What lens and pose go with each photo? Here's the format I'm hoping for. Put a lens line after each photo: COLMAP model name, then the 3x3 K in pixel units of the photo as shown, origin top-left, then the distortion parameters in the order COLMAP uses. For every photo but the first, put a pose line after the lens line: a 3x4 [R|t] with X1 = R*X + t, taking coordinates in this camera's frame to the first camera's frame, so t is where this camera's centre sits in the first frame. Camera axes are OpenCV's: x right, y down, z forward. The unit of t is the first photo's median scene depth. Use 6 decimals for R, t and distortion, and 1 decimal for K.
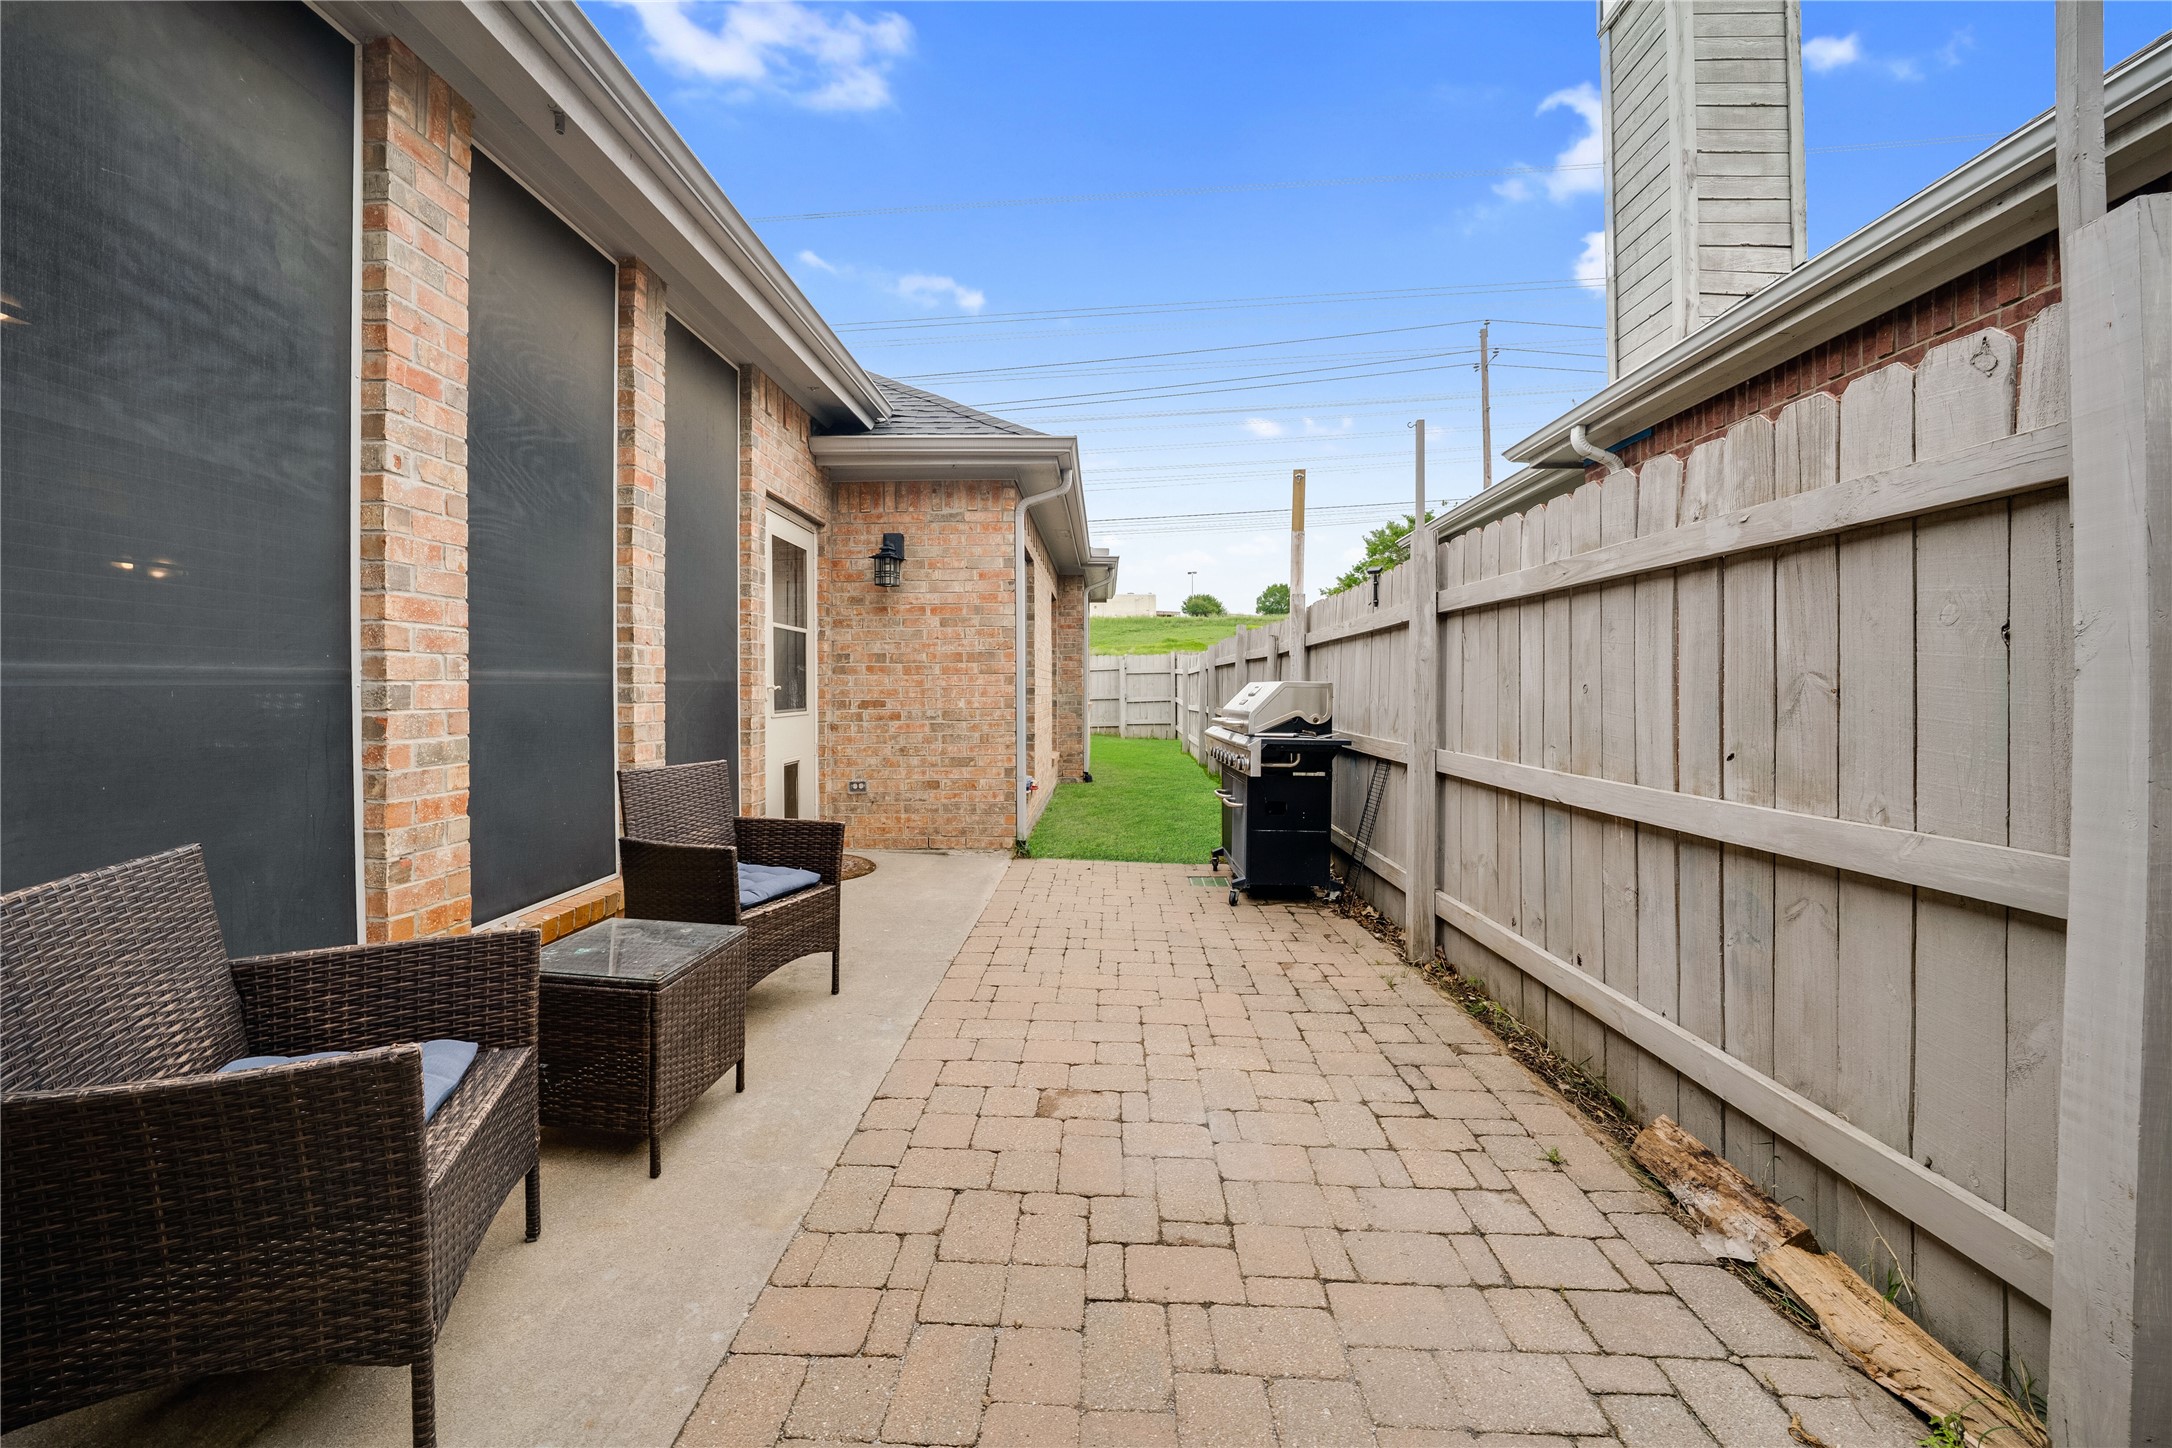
lens RADIAL K [[781.3, 0, 1079.8], [0, 781.3, 714.7], [0, 0, 1]] dist [-0.018248, 0.005721]
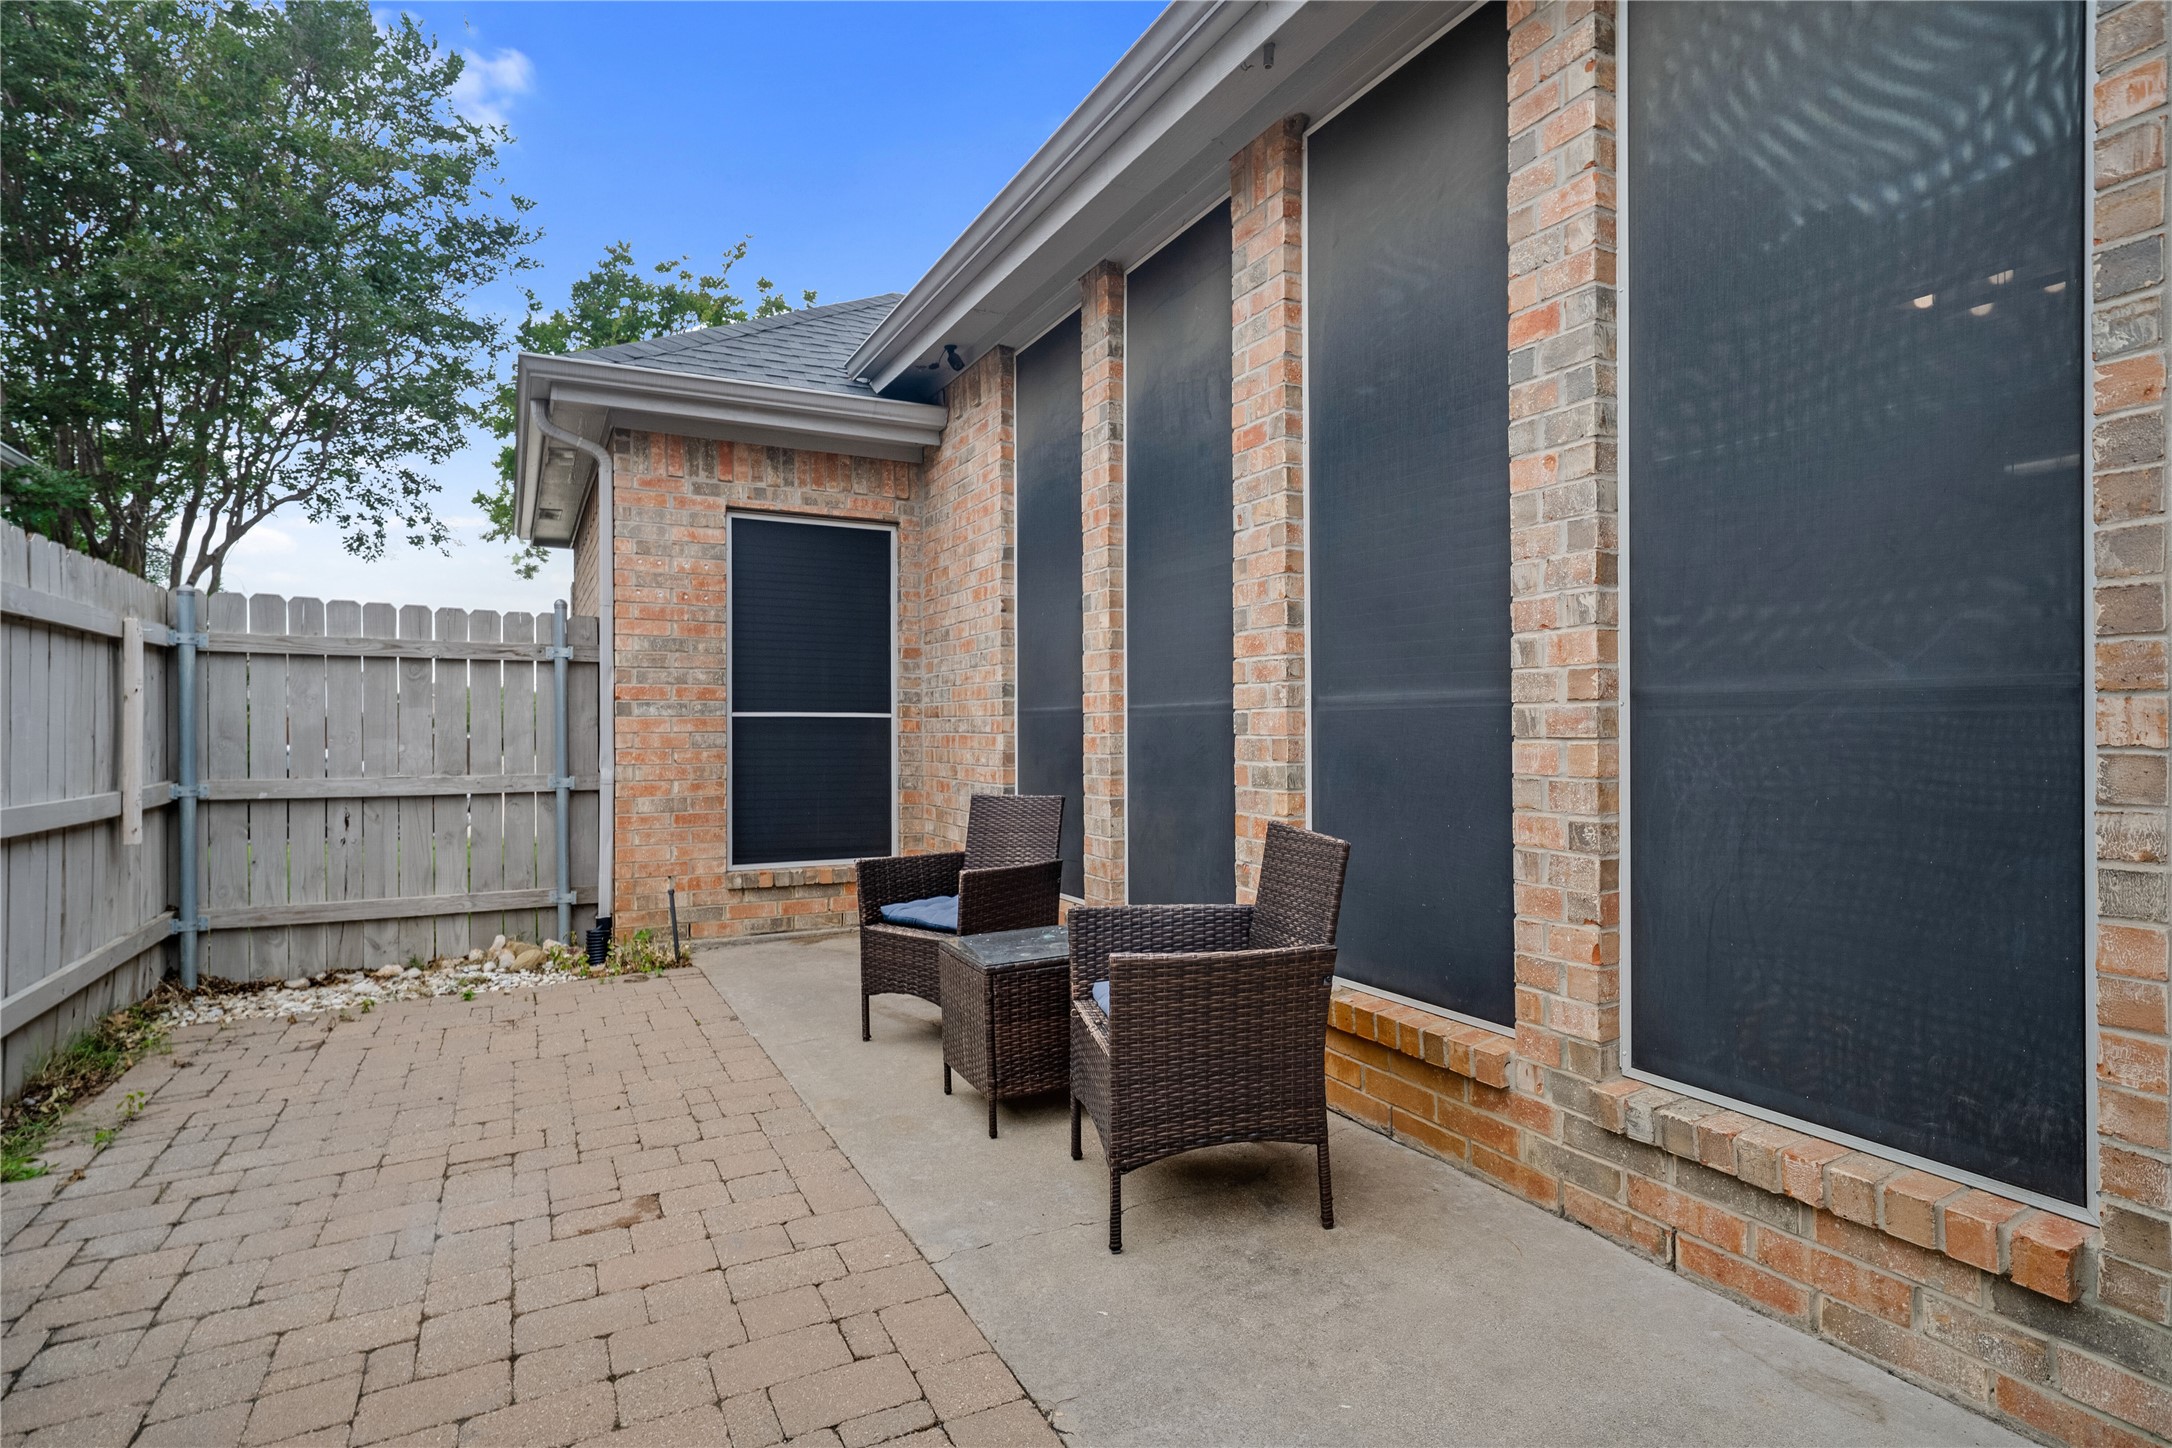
lens RADIAL K [[1167.7, 0, 1086.0], [0, 1167.7, 724.0], [0, 0, 1]] dist [0.039295, 0.000277]
pose [[-0.878230, 0.005425, -0.478208, 0.151033], [-0.010067, 0.999504, 0.029826, -0.068949], [0.478133, 0.031008, -0.877740, 2.320943]]
